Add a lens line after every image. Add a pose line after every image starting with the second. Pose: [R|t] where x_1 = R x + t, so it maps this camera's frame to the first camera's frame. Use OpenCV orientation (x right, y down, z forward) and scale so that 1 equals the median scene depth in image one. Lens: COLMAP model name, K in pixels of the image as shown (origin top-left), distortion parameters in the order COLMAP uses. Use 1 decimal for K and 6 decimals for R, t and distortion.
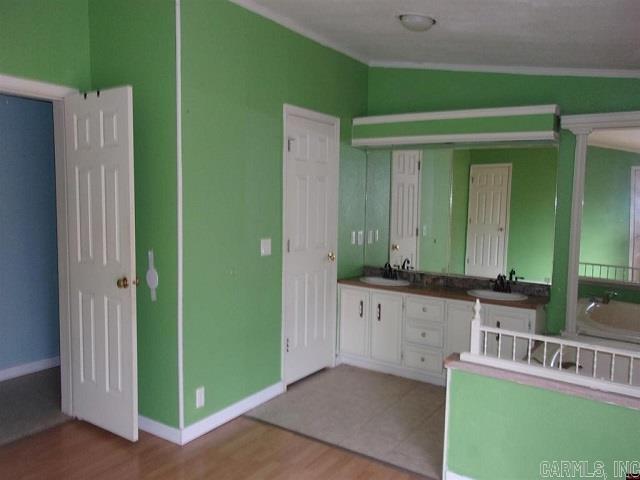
lens RADIAL K [[509.2, 0, 318.3], [0, 509.2, 235.4], [0, 0, 1]] dist [-0.005567, 0.036666]
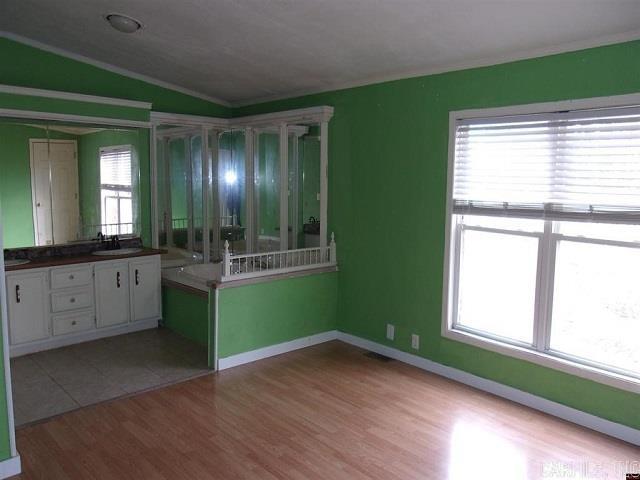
lens RADIAL K [[509.2, 0, 317.2], [0, 509.2, 241.2], [0, 0, 1]] dist [-0.005567, 0.036666]
pose [[0.209192, -0.145039, 0.967059, -0.820169], [0.071073, 0.988579, 0.132892, -0.041381], [-0.975288, 0.040931, 0.217111, 0.290075]]
